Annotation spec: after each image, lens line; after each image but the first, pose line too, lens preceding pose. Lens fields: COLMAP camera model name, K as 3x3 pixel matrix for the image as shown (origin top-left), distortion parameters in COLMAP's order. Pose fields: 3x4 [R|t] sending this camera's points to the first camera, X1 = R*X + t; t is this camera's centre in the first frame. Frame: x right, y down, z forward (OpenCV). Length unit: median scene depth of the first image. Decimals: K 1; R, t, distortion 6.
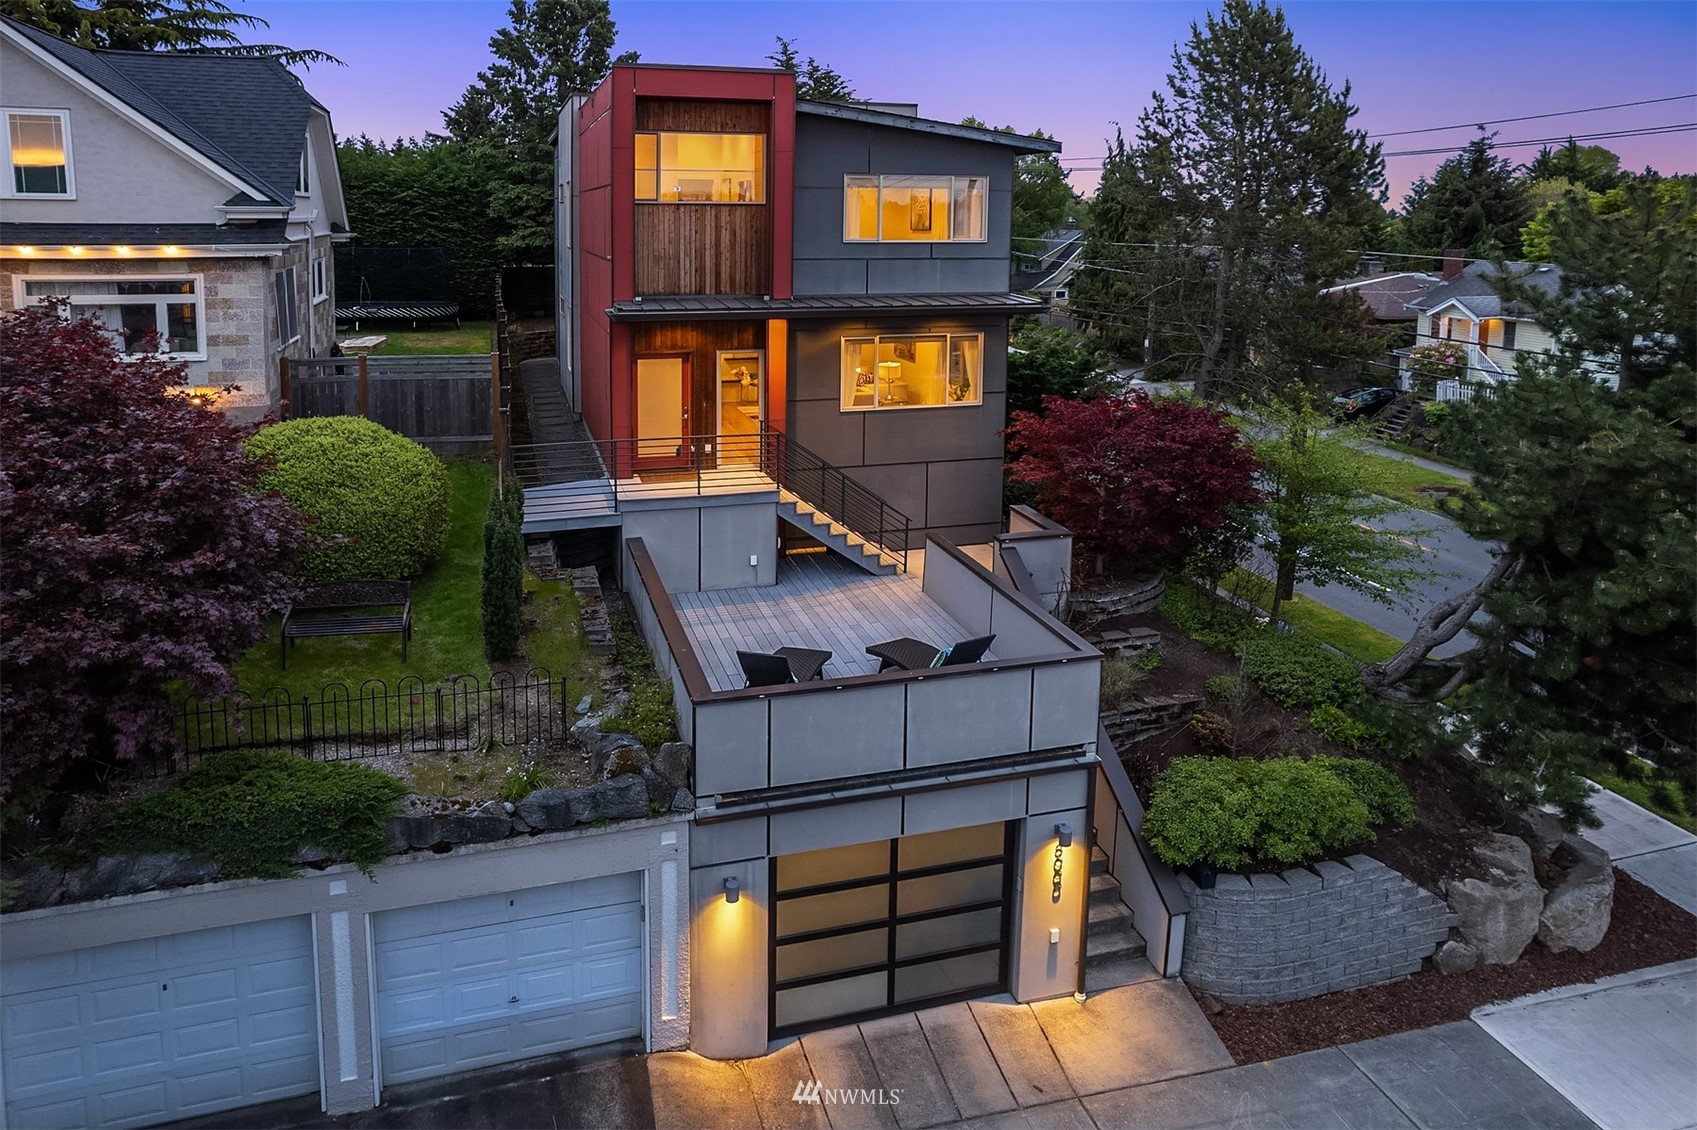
lens RADIAL K [[1042.0, 0, 847.6], [0, 1042.0, 685.9], [0, 0, 1]] dist [-0.044503, 0.034451]
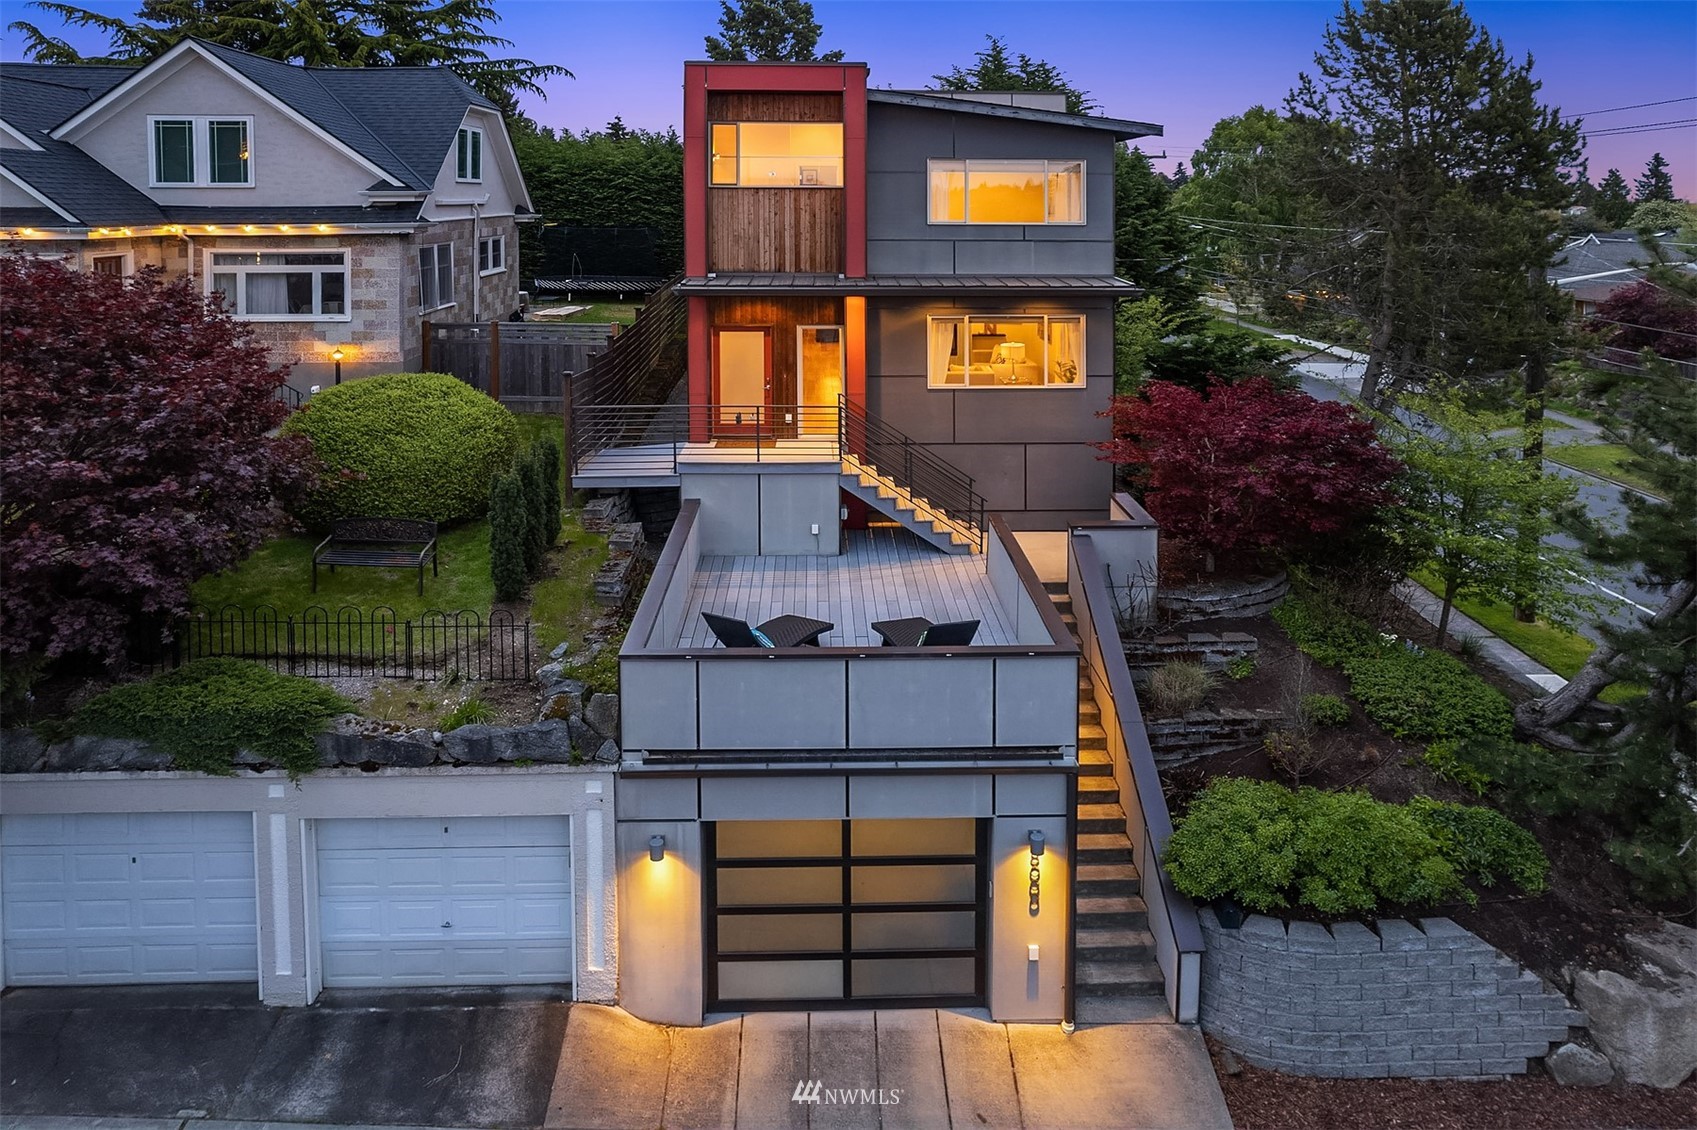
lens RADIAL K [[1051.8, 0, 848.5], [0, 1051.8, 565.0], [0, 0, 1]] dist [-0.045671, 0.039129]
pose [[0.969251, 0.078295, -0.233286, 0.216430], [-0.099511, 0.991767, -0.080592, -0.008900], [0.225055, 0.101328, 0.969063, 0.027761]]
